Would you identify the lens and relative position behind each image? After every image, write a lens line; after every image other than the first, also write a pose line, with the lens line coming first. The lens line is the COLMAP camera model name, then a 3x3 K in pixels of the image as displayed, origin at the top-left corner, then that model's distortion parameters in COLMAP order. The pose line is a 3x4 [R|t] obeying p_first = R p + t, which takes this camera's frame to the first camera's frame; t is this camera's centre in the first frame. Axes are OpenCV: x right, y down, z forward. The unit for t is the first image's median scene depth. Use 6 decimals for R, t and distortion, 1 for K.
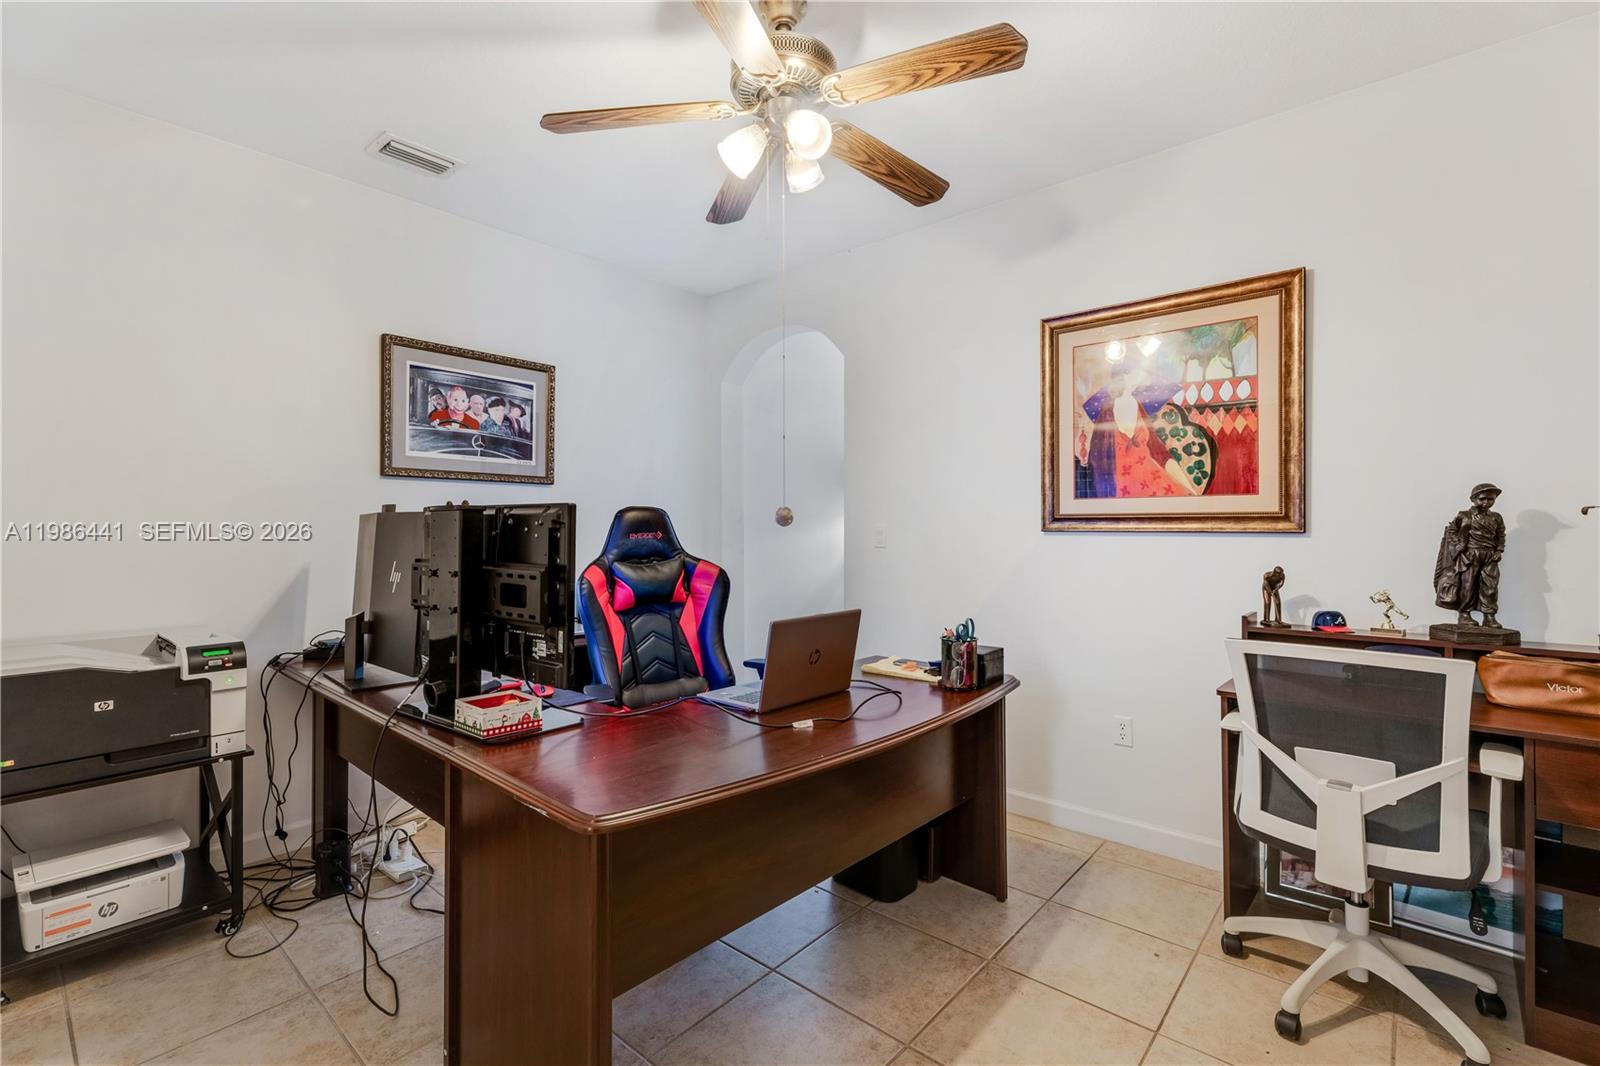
lens RADIAL K [[721.2, 0, 800.0], [0, 721.2, 526.0], [0, 0, 1]] dist [0.002442, -0.001196]
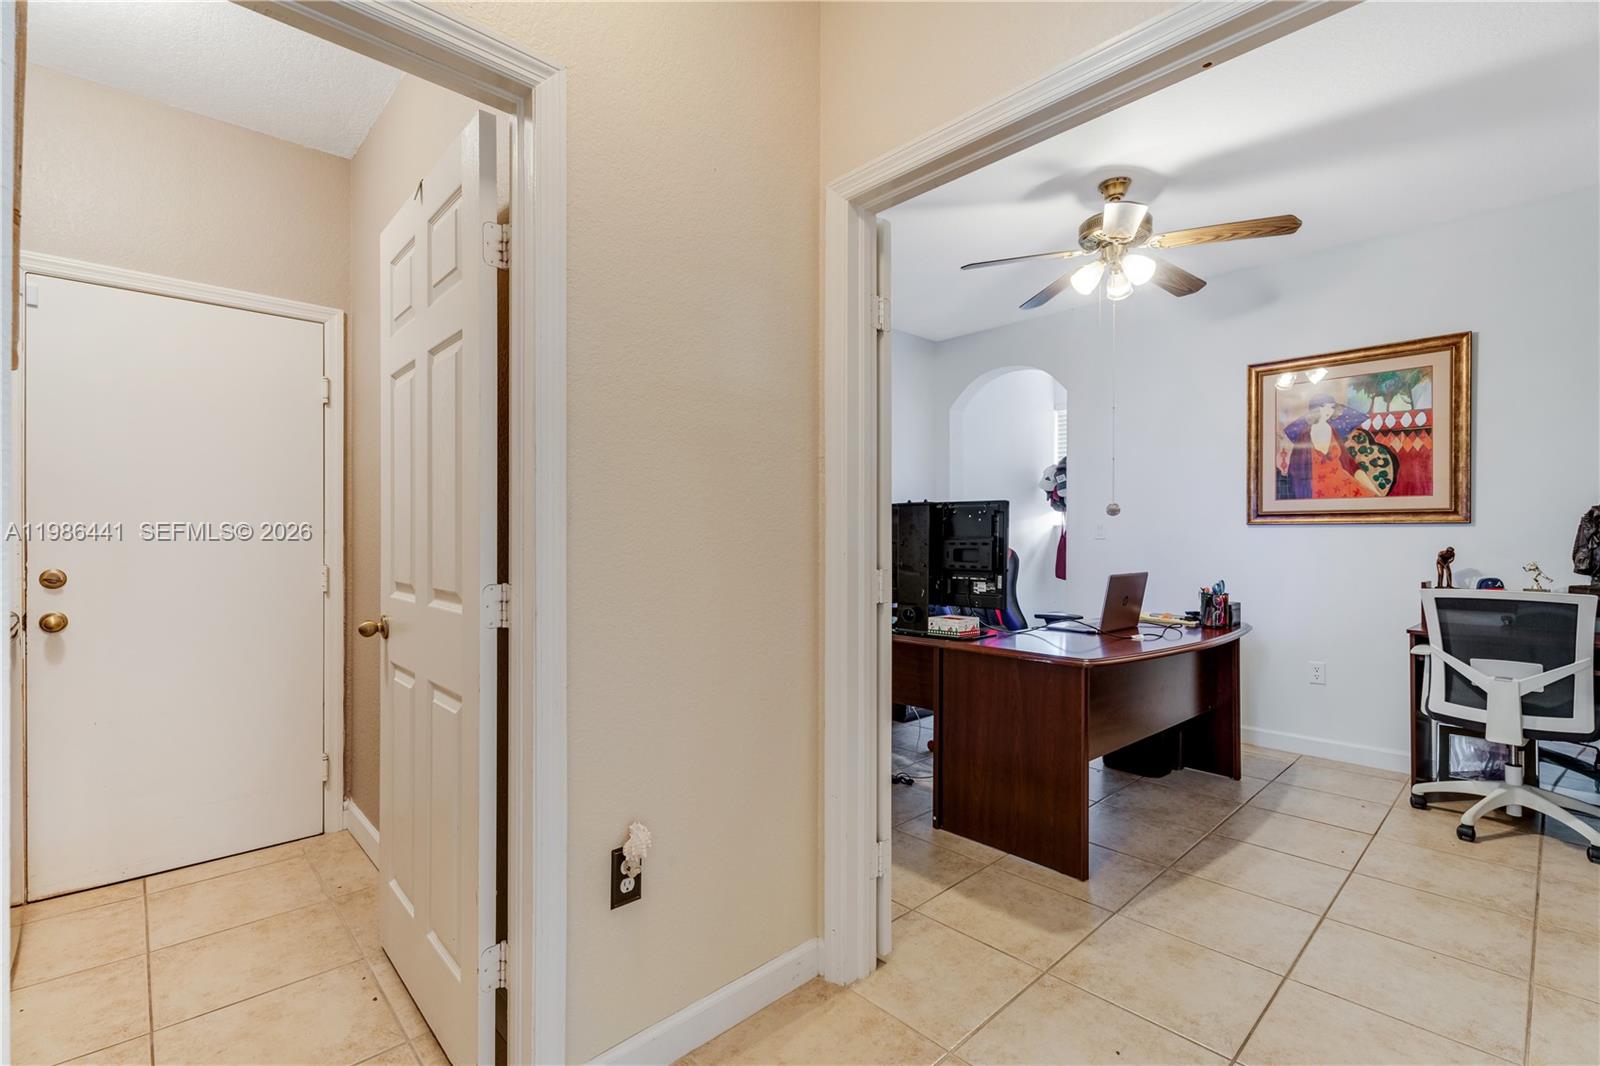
lens RADIAL K [[721.2, 0, 798.1], [0, 721.2, 536.0], [0, 0, 1]] dist [0.002442, -0.001196]
pose [[0.994242, 0.003239, -0.107105, -0.437489], [-0.002977, 0.999992, 0.002614, 0.034920], [0.107113, -0.002280, 0.994244, -0.519243]]
